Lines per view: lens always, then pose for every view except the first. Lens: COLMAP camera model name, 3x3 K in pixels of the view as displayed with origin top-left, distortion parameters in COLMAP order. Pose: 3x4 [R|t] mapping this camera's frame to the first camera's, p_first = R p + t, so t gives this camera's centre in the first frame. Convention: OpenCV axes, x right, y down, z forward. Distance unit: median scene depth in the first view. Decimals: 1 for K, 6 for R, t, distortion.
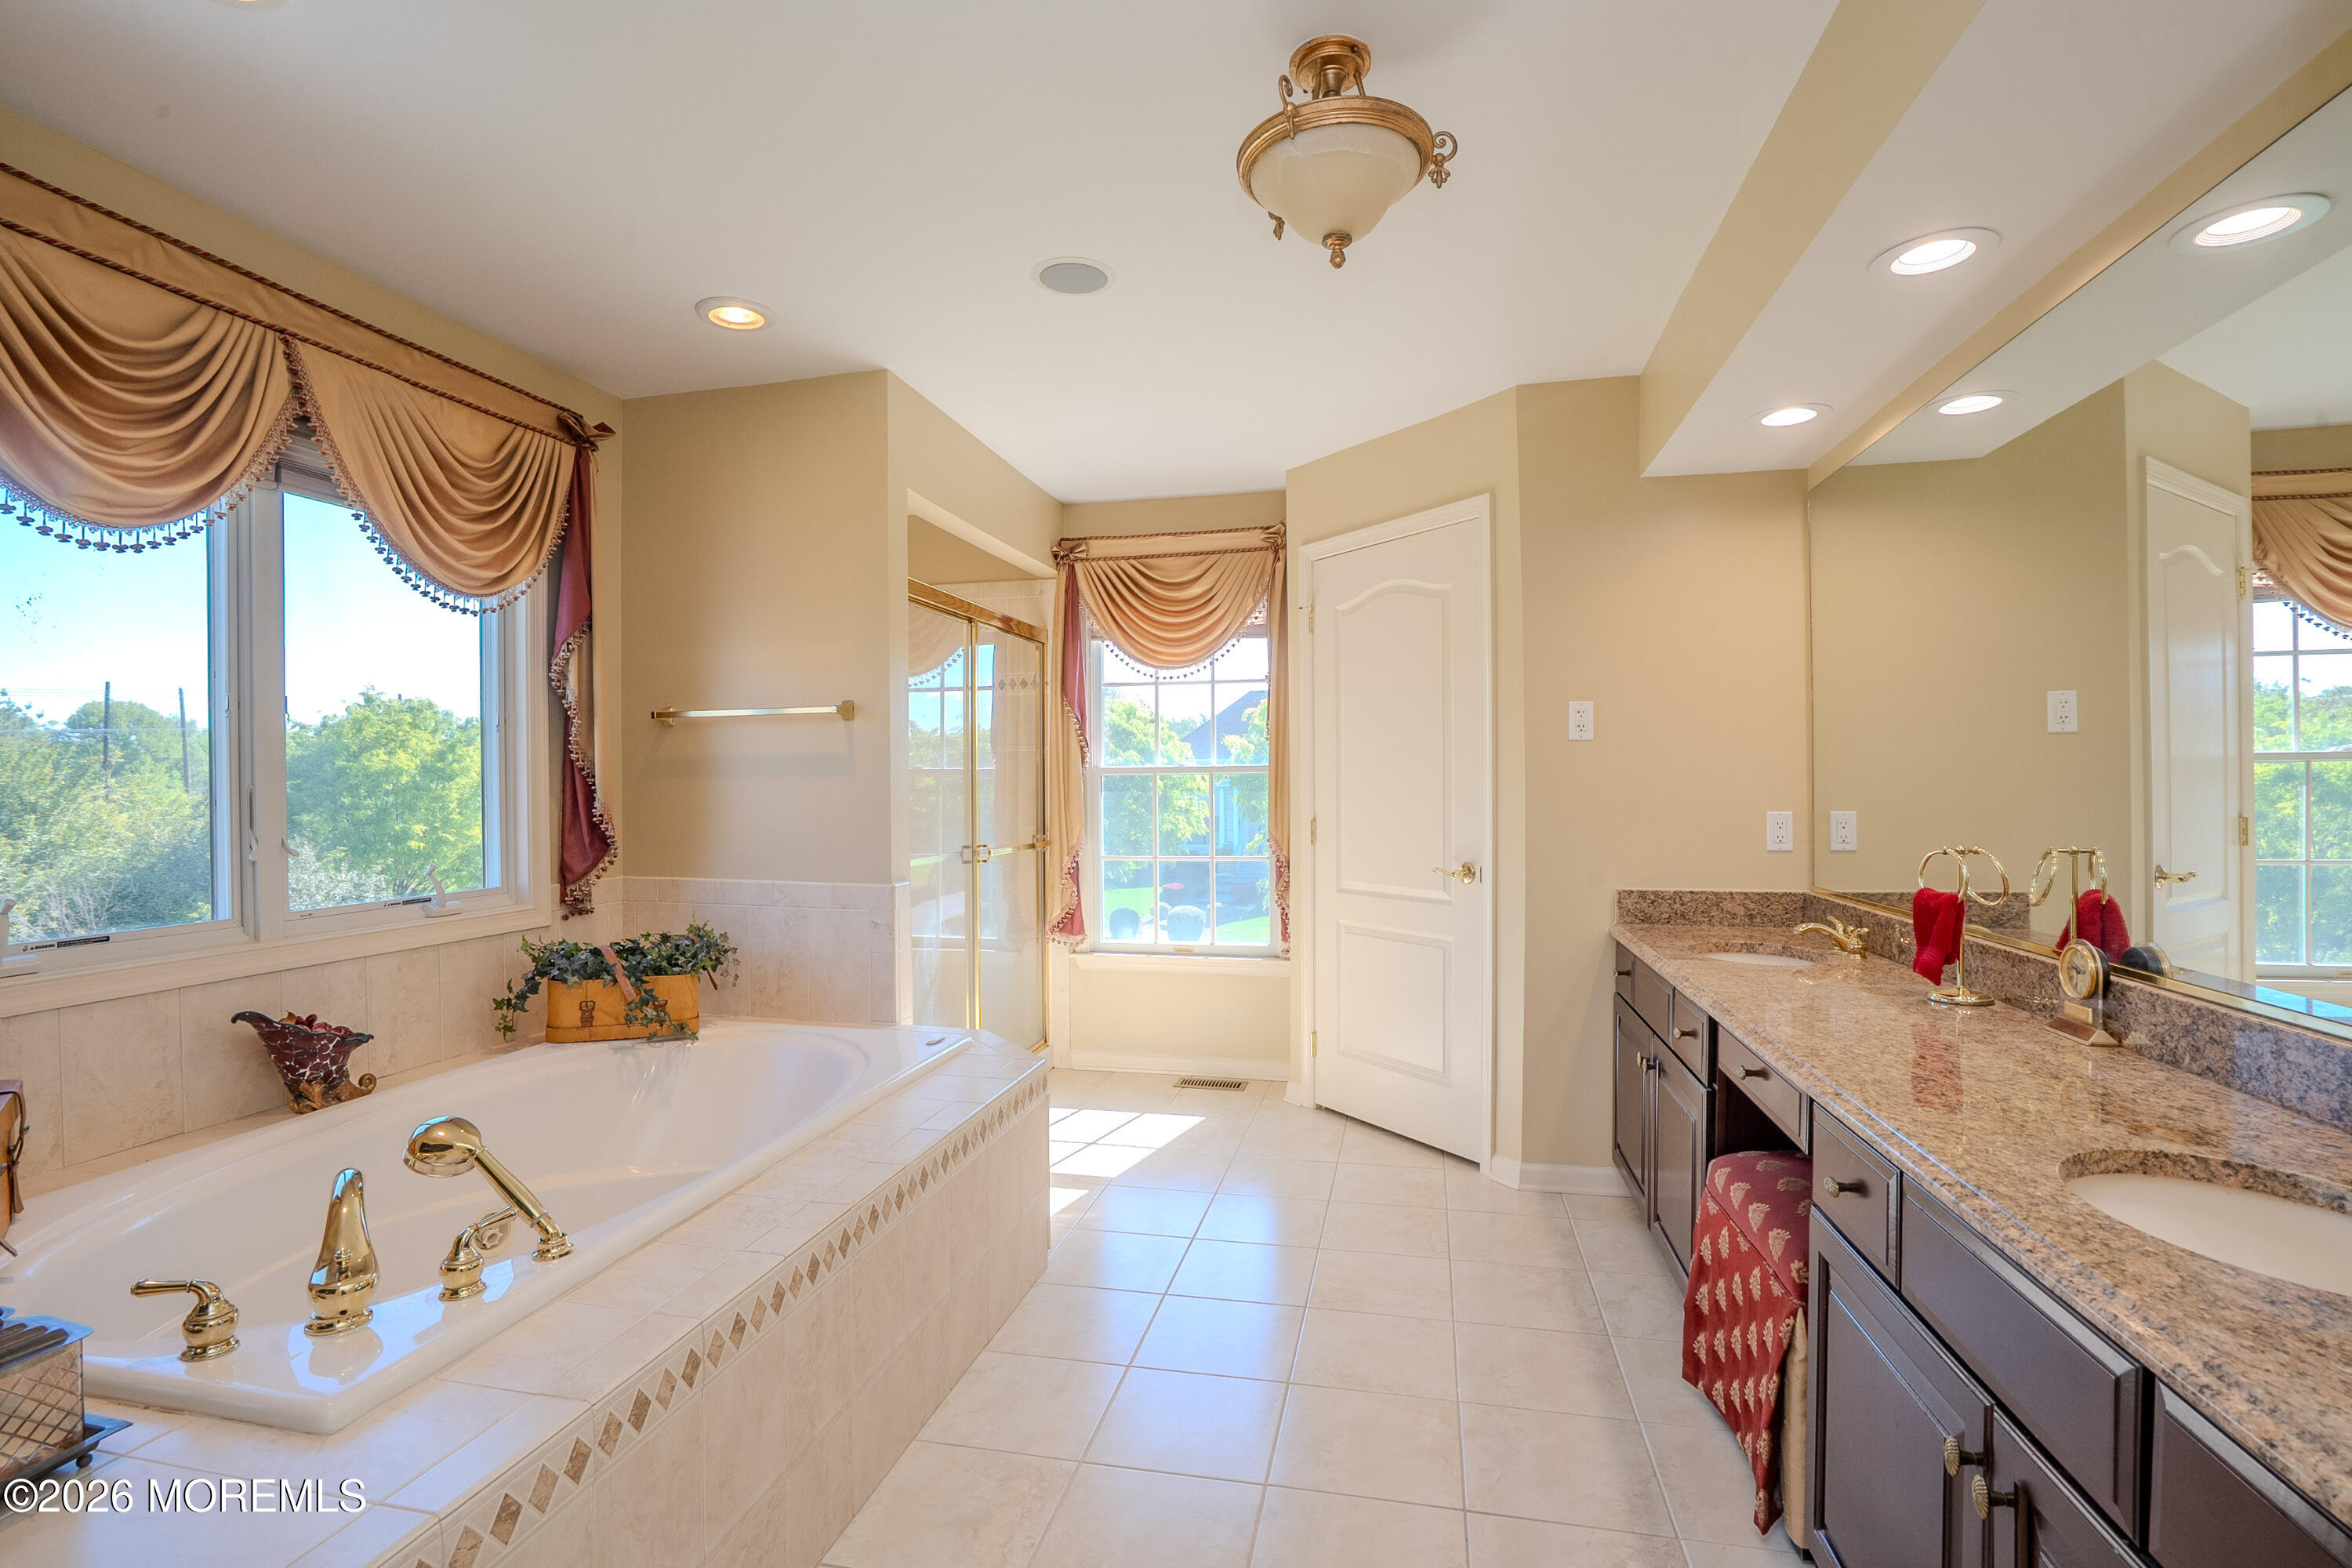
lens RADIAL K [[1062.5, 0, 1179.8], [0, 1062.5, 788.8], [0, 0, 1]] dist [-0.054736, 0.019727]
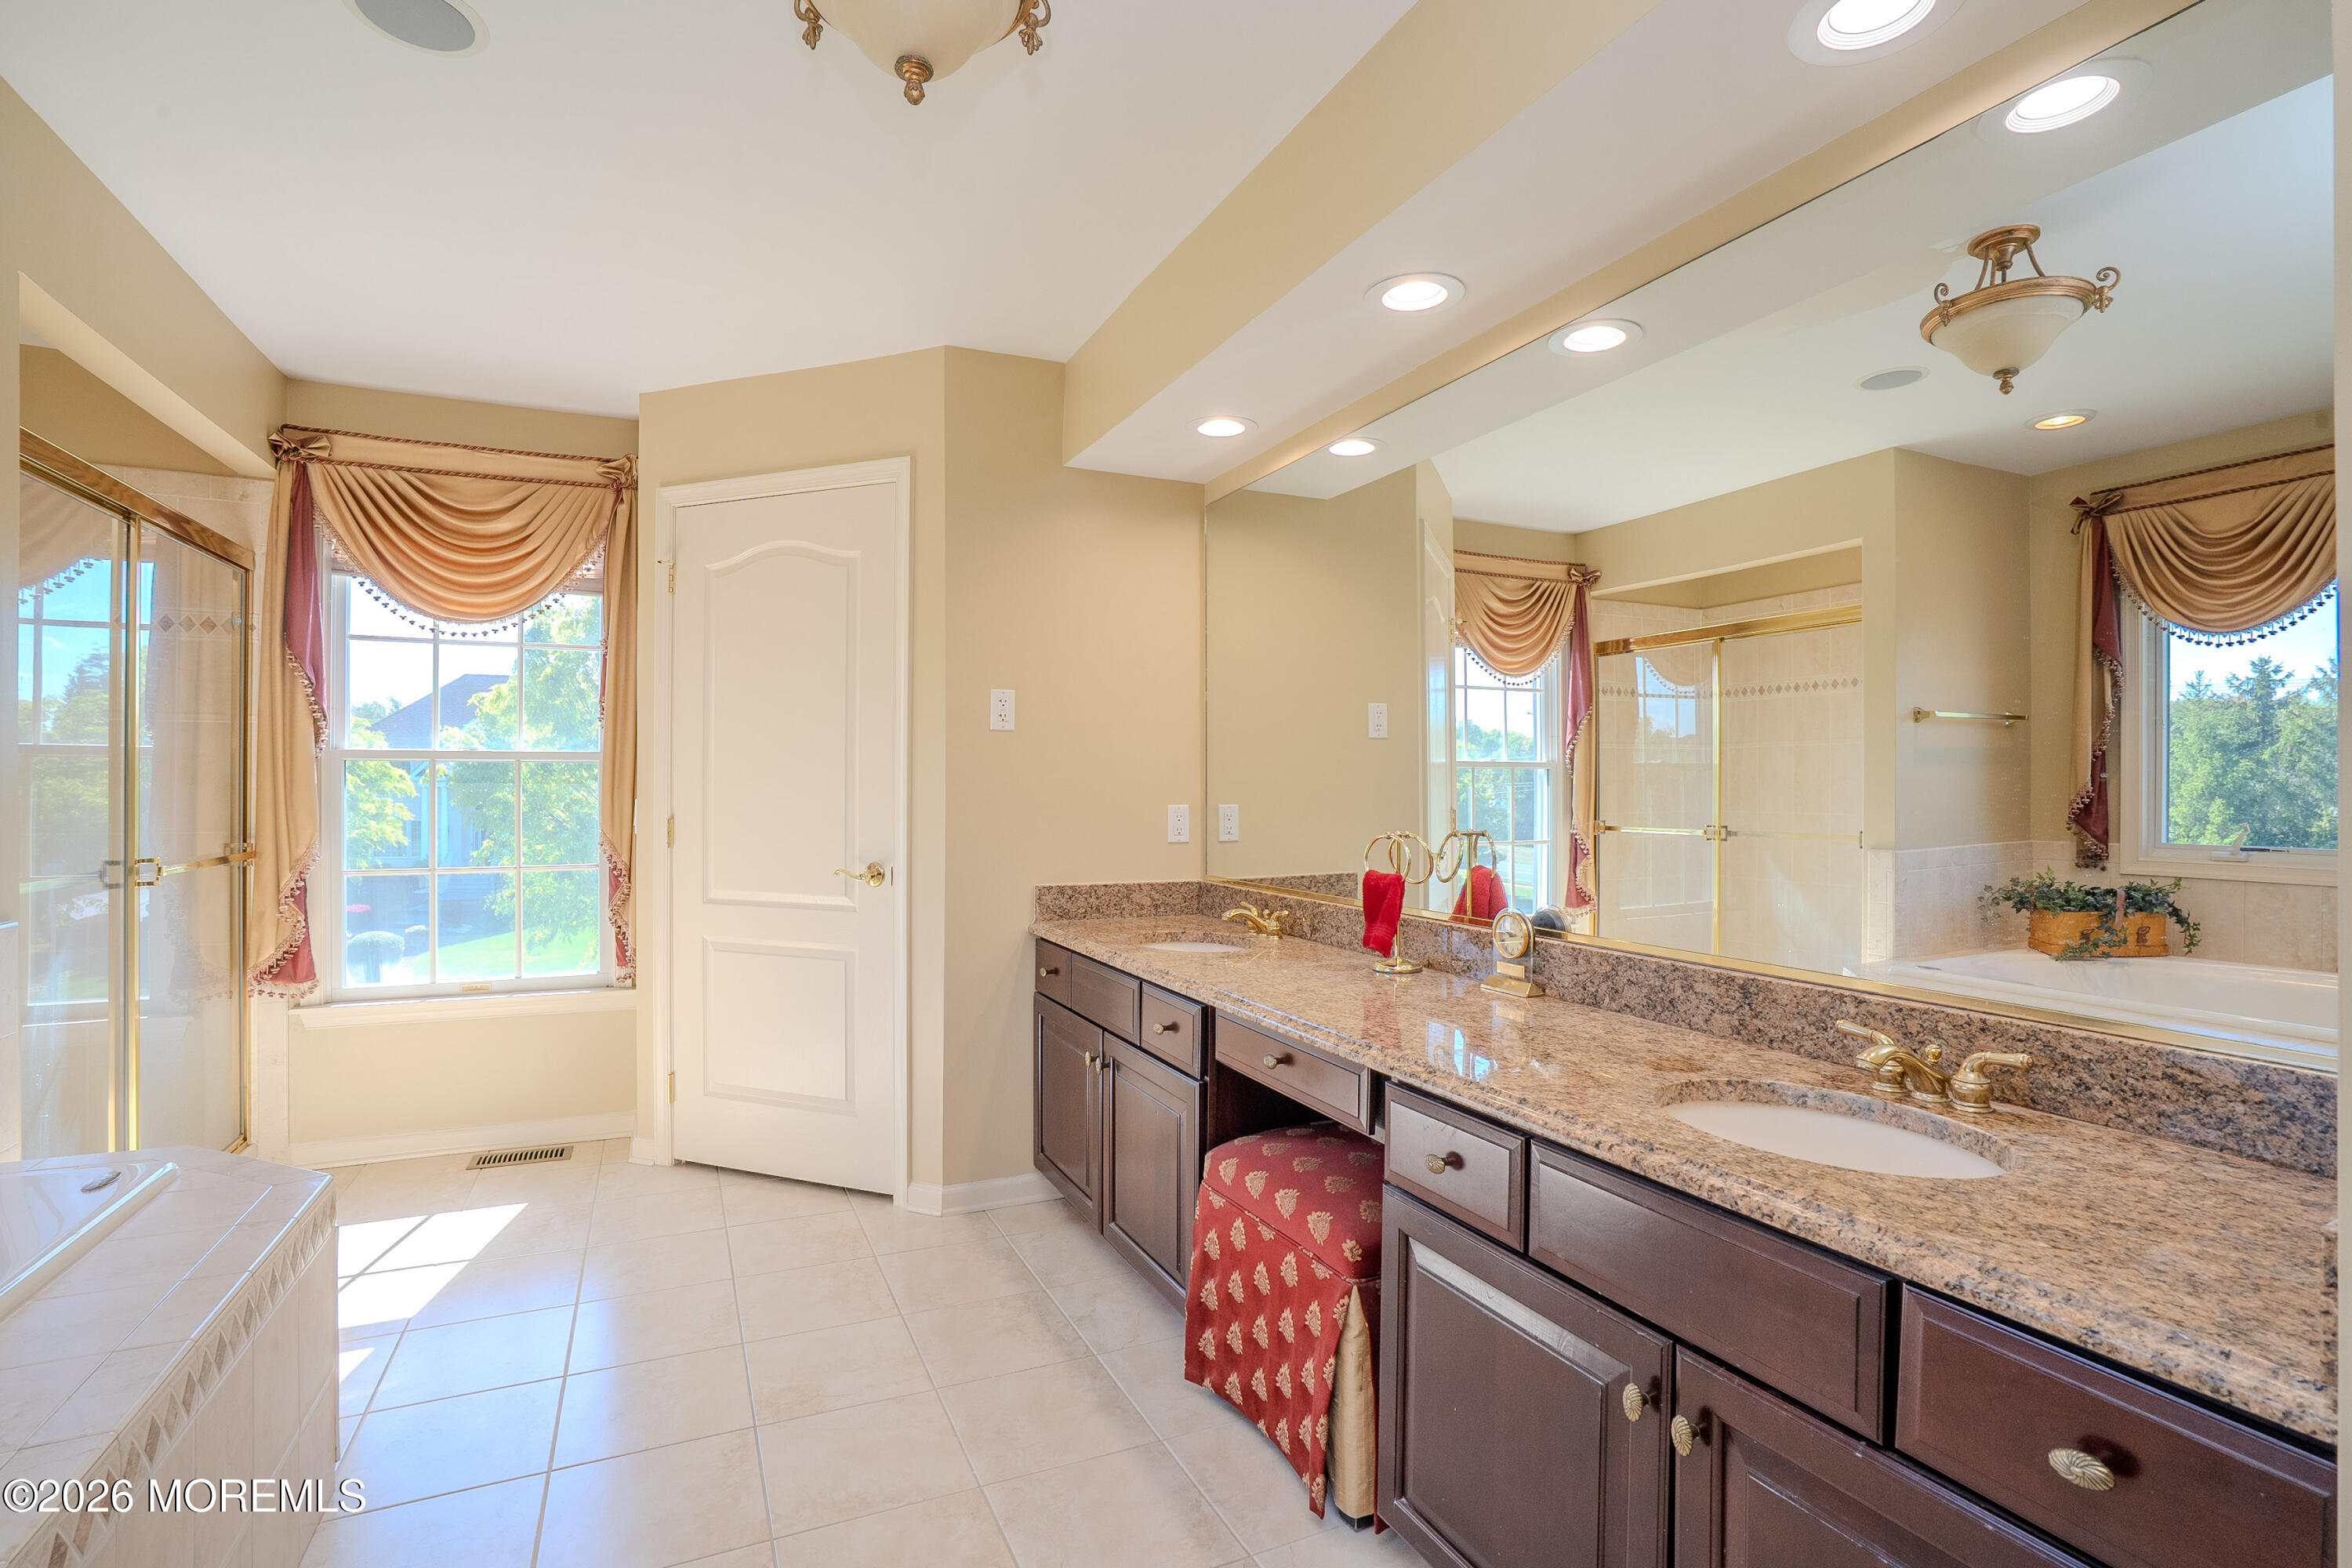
lens RADIAL K [[1083.4, 0, 1159.2], [0, 1083.4, 785.2], [0, 0, 1]] dist [-0.071366, 0.038054]
pose [[0.802501, 0.010239, 0.596563, -0.087872], [-0.006790, 0.999945, -0.008029, 0.010173], [-0.596613, 0.002393, 0.802526, 0.132336]]
